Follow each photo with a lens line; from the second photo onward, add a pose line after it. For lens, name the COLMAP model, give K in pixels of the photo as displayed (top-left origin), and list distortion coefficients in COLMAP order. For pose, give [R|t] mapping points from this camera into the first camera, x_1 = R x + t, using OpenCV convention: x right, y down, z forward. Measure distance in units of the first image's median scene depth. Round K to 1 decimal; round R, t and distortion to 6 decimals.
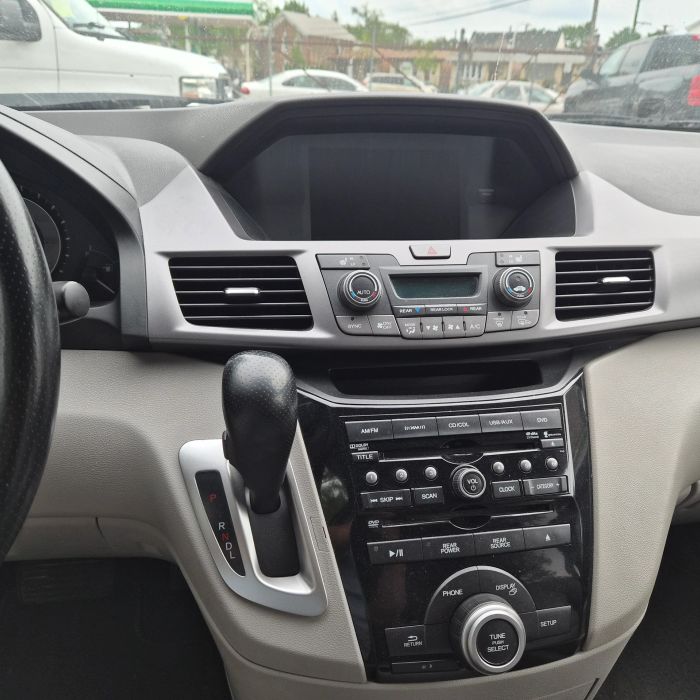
lens RADIAL K [[613.1, 0, 350.0], [0, 613.1, 350.0], [0, 0, 1]] dist [0.012848, 0.000677]
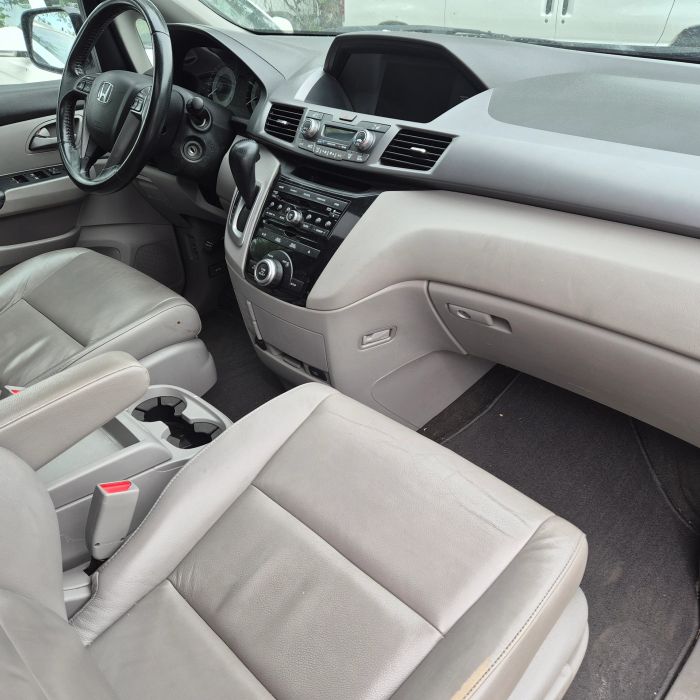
lens RADIAL K [[613.1, 0, 350.0], [0, 613.1, 350.0], [0, 0, 1]] dist [0.012848, 0.000677]
pose [[0.581665, 0.398350, -0.709213, 1.912110], [-0.287132, 0.916305, 0.279177, -0.025871], [0.761065, 0.041250, 0.647362, -0.268371]]
